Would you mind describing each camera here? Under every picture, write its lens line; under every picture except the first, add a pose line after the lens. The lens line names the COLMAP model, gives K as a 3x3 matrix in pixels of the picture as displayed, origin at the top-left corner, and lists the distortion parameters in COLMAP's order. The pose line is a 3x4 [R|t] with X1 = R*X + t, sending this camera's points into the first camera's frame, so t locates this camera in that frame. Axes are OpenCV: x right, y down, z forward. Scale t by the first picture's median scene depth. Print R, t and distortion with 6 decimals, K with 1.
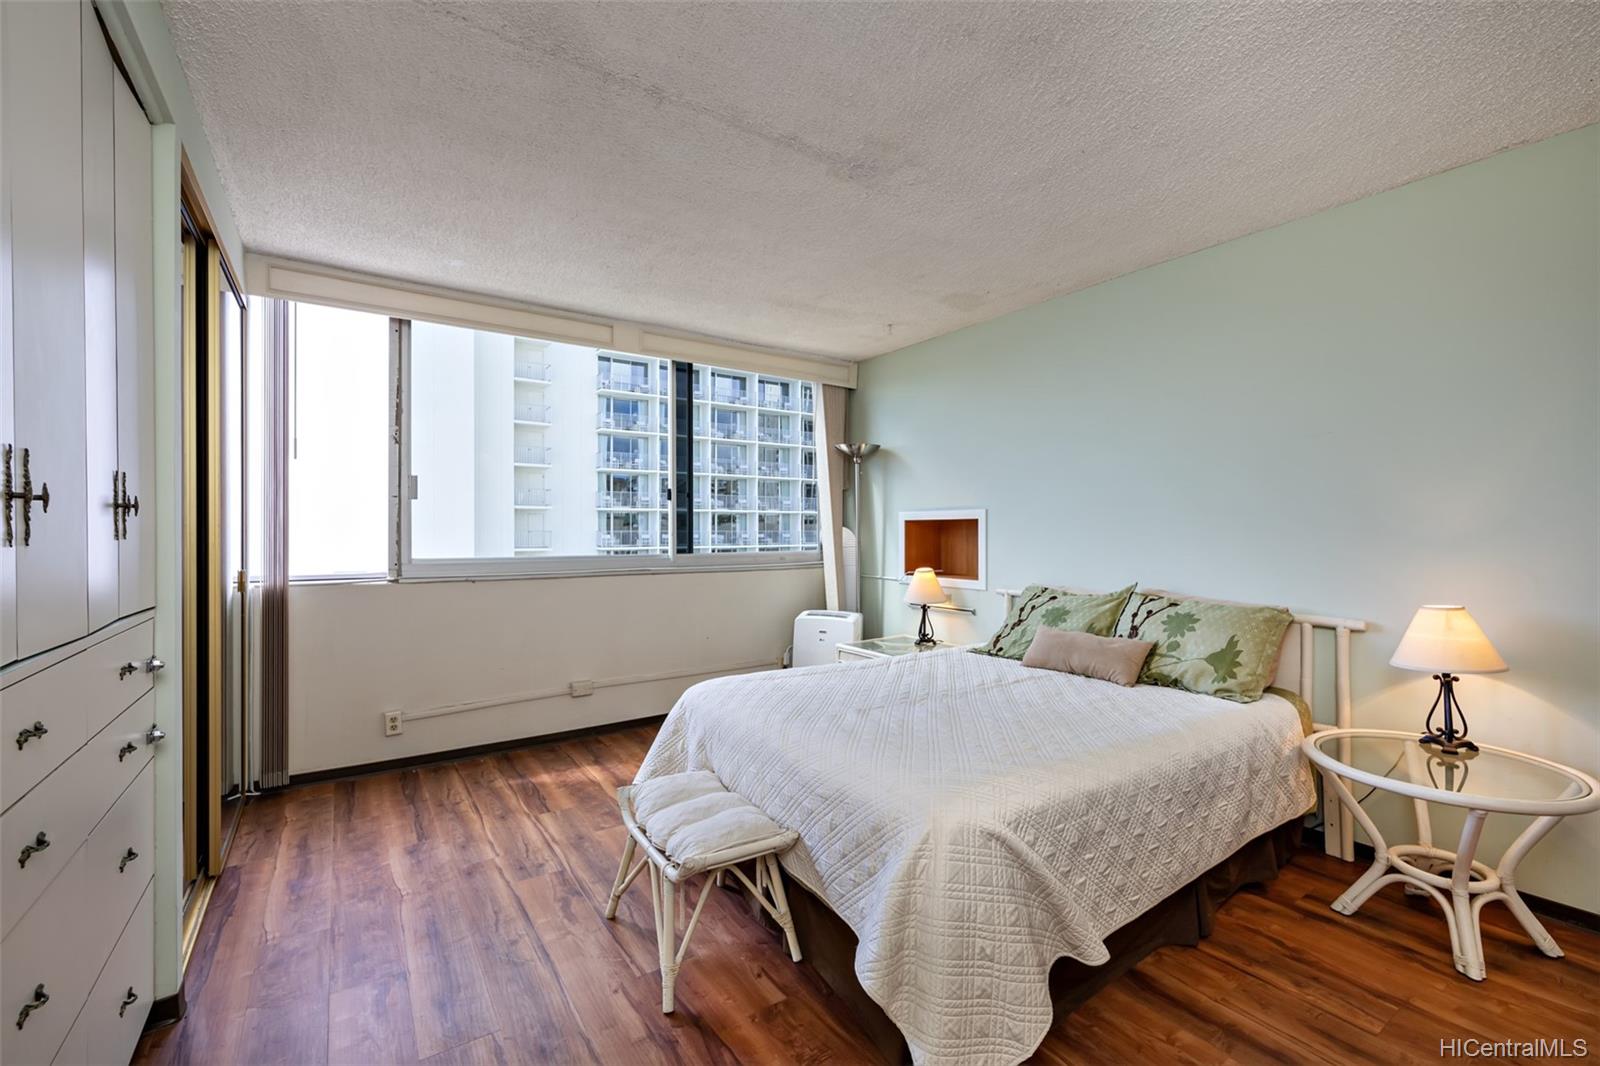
lens RADIAL K [[673.8, 0, 794.1], [0, 673.8, 528.8], [0, 0, 1]] dist [-0.000418, 0.000060]
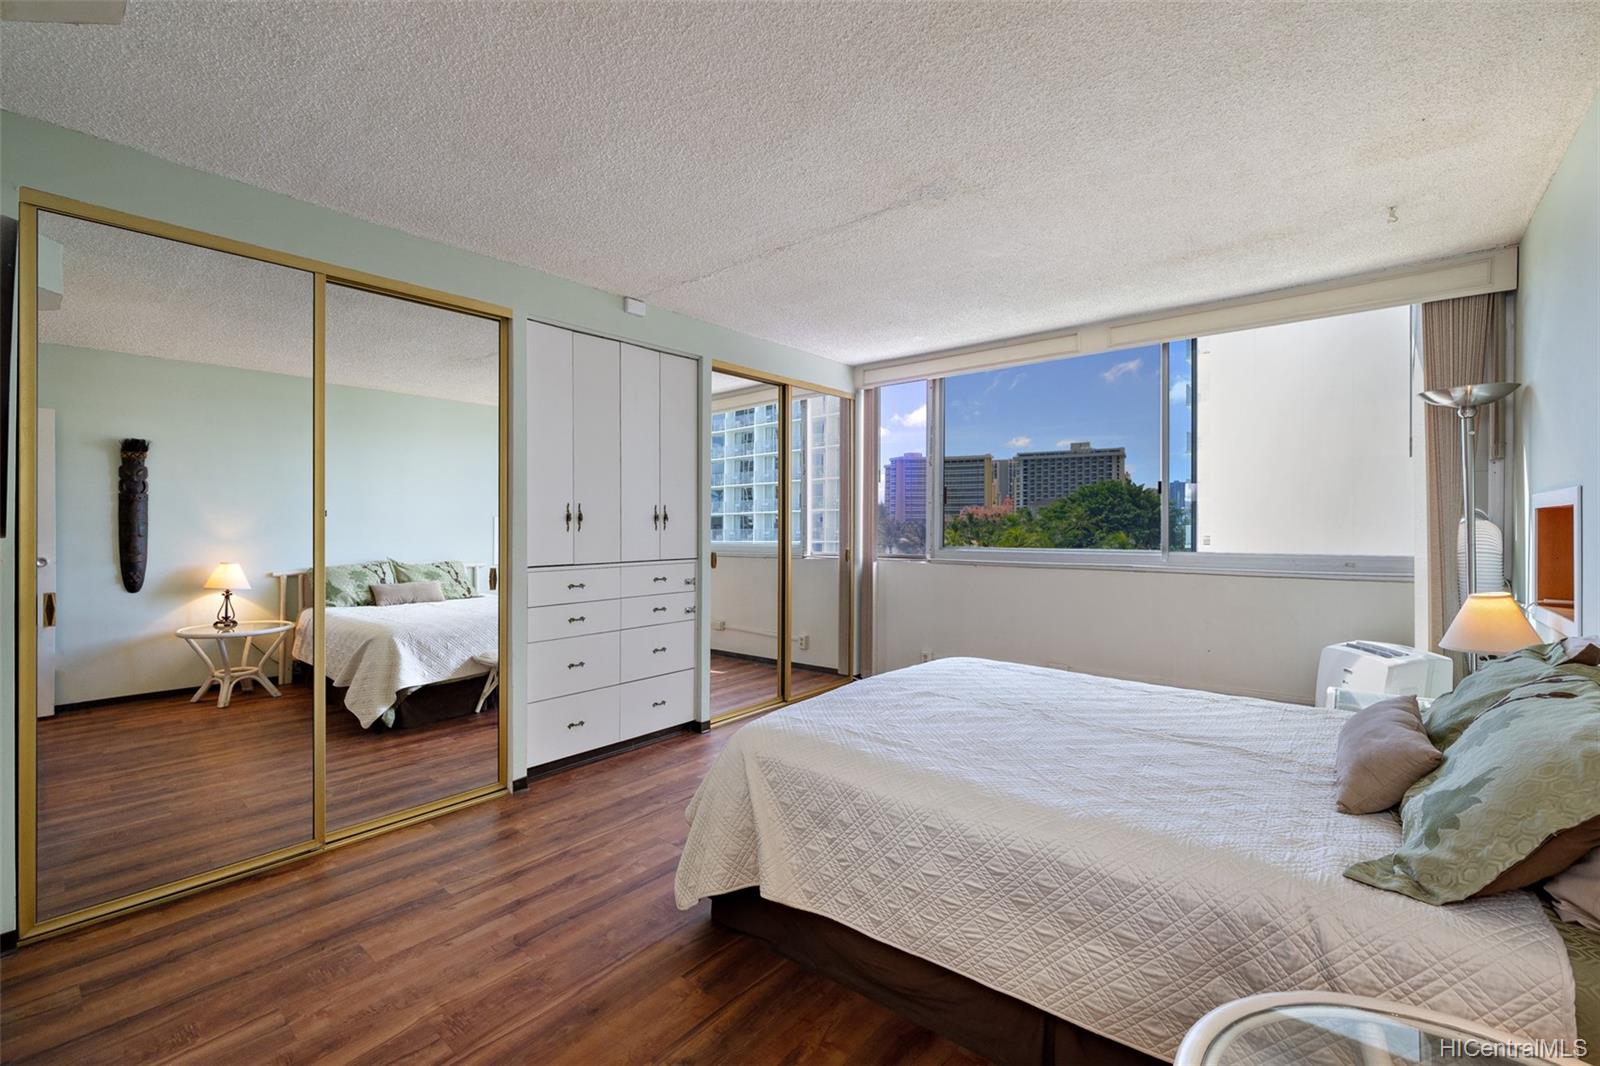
lens RADIAL K [[673.8, 0, 794.1], [0, 673.8, 528.8], [0, 0, 1]] dist [-0.000418, 0.000060]
pose [[0.271396, 0.002130, -0.962466, 0.615393], [0.001207, 0.999996, 0.002553, 0.001107], [0.962467, -0.001854, 0.271392, 0.283298]]
